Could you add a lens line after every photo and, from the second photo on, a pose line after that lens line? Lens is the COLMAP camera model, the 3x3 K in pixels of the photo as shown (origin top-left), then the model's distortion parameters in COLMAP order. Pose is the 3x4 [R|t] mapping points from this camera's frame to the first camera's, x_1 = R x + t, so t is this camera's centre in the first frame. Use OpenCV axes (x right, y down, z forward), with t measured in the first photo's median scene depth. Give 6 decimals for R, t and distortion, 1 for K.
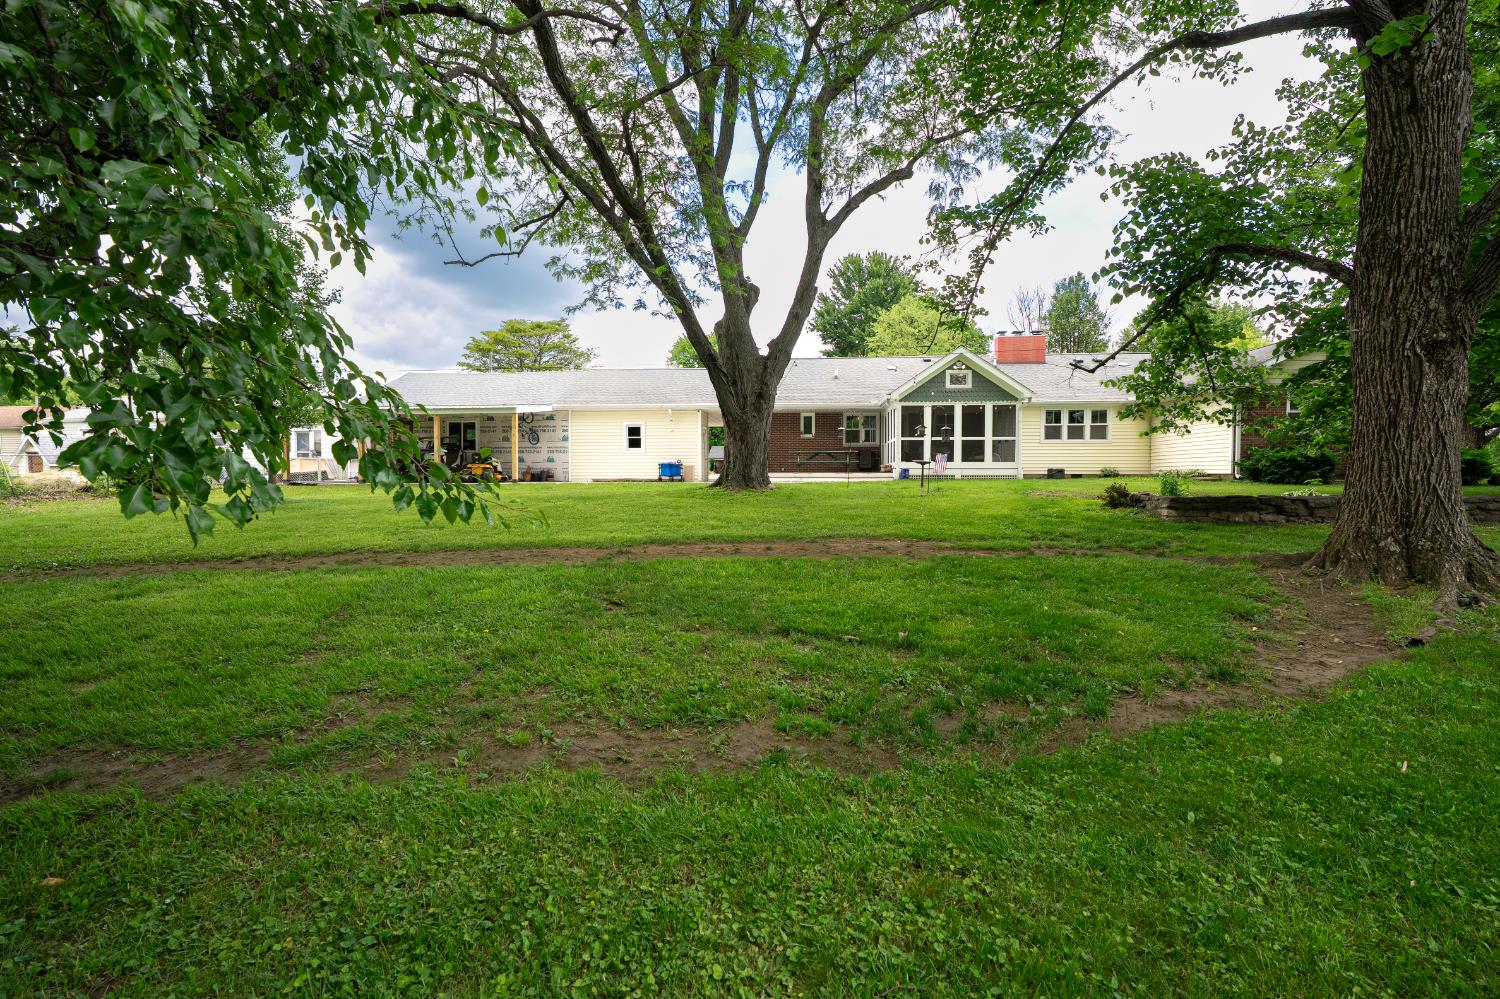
lens RADIAL K [[679.9, 0, 753.5], [0, 679.9, 492.4], [0, 0, 1]] dist [0.000443, 0.000091]
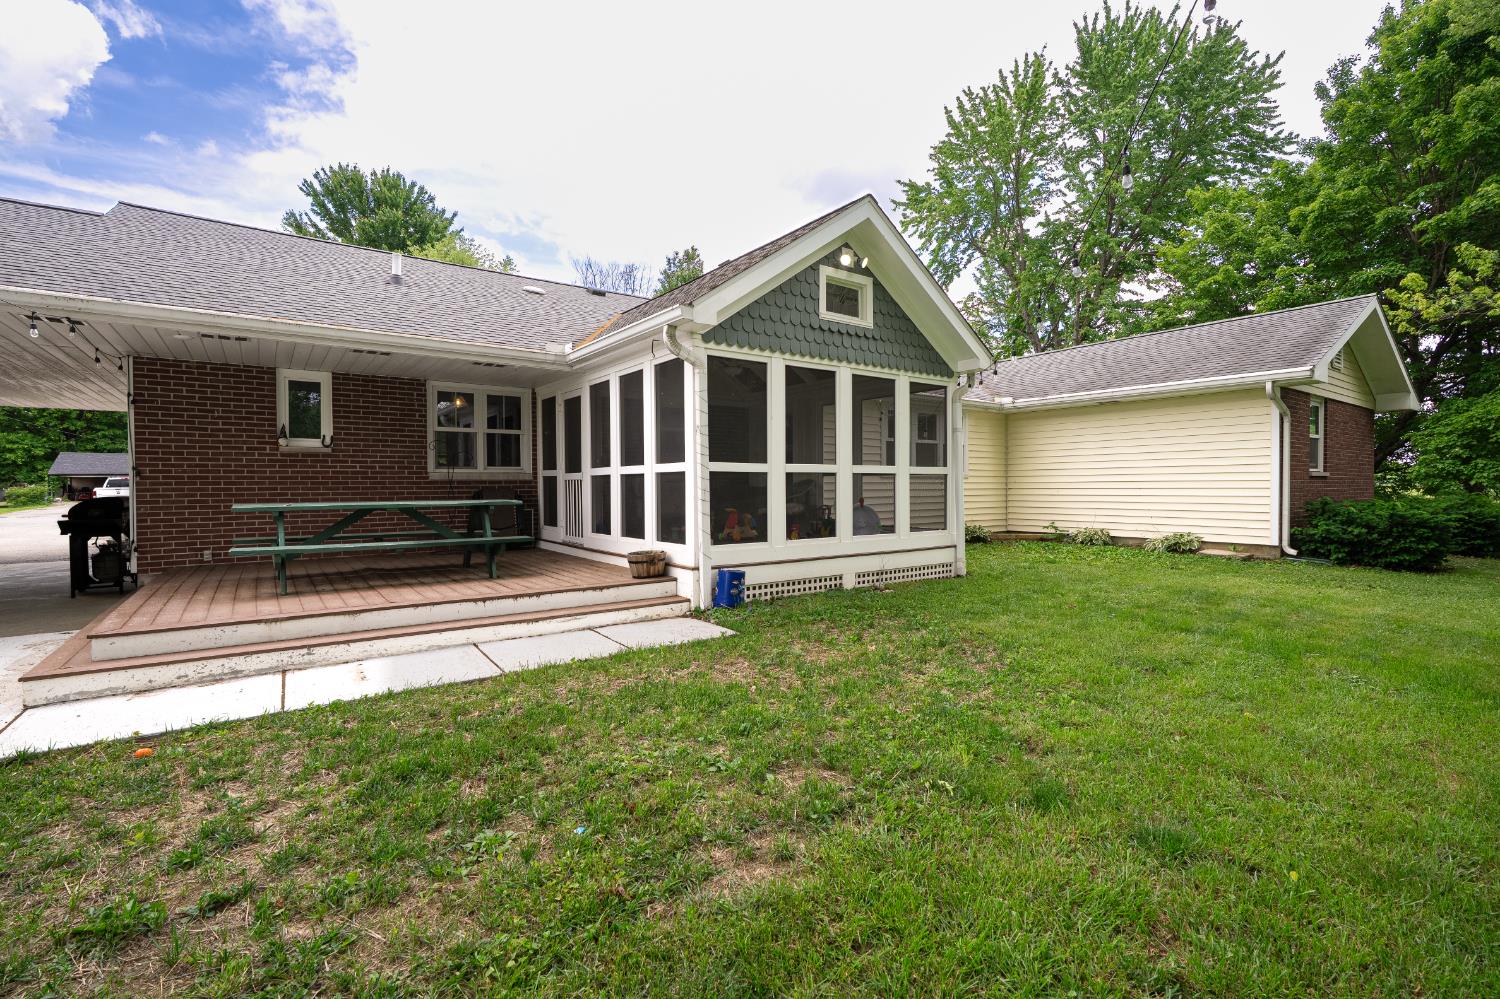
lens RADIAL K [[679.9, 0, 753.5], [0, 679.9, 492.4], [0, 0, 1]] dist [0.000443, 0.000091]
pose [[0.758846, -0.007591, 0.651225, 0.039905], [0.020162, 0.999727, -0.011839, -0.064265], [-0.650958, 0.022114, 0.758792, 0.767173]]
